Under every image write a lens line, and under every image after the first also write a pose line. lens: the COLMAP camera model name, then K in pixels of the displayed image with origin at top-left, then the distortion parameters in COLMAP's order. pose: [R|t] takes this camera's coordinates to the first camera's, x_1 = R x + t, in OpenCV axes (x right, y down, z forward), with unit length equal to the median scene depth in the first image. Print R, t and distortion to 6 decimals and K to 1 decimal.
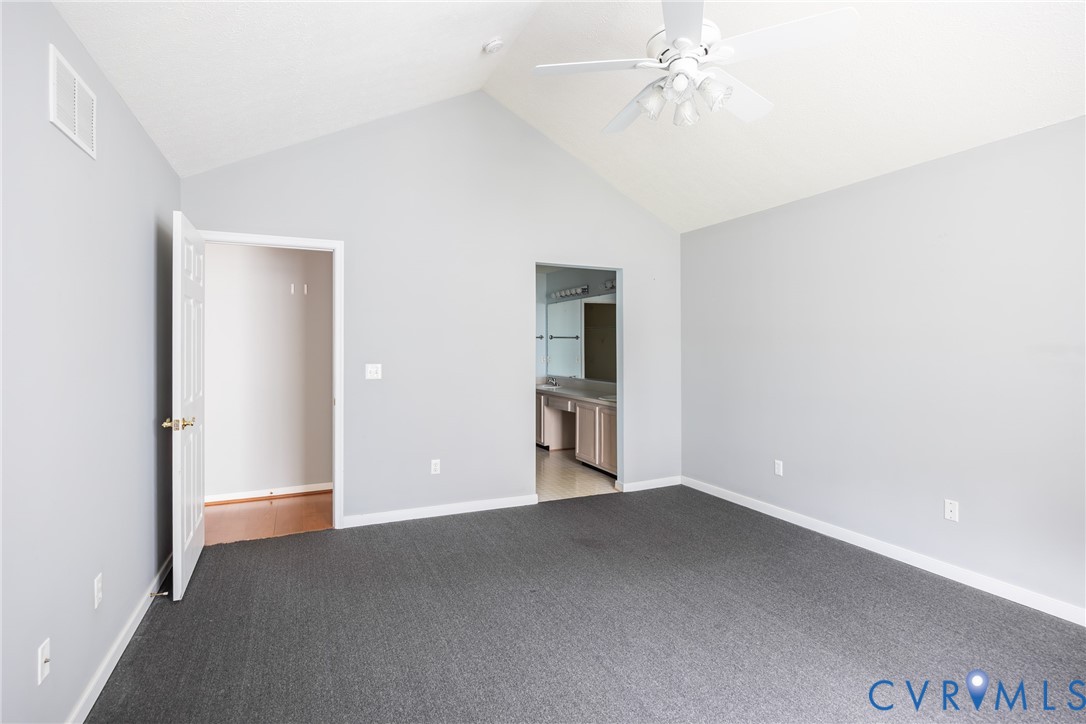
lens RADIAL K [[556.9, 0, 544.4], [0, 556.9, 351.0], [0, 0, 1]] dist [-0.004694, -0.000270]
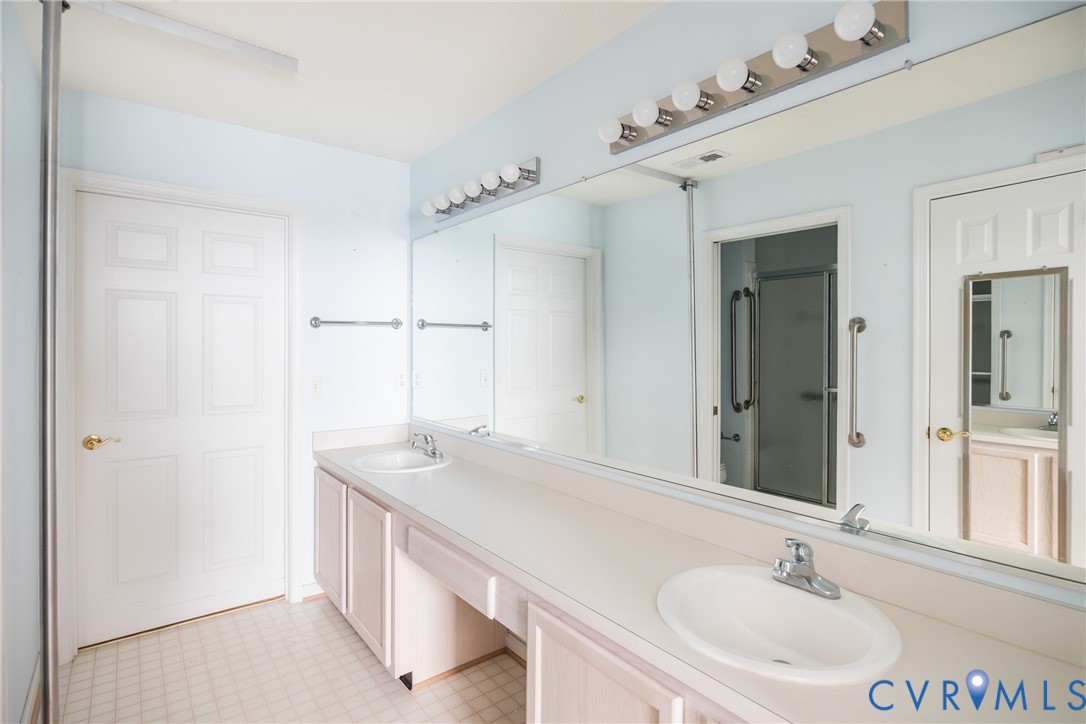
lens RADIAL K [[556.9, 0, 545.5], [0, 556.9, 352.8], [0, 0, 1]] dist [-0.004694, -0.000270]
pose [[0.974293, 0.005110, 0.225225, 0.015457], [-0.005374, 0.999985, 0.000560, -0.007828], [-0.225218, -0.001756, 0.974307, 1.024950]]
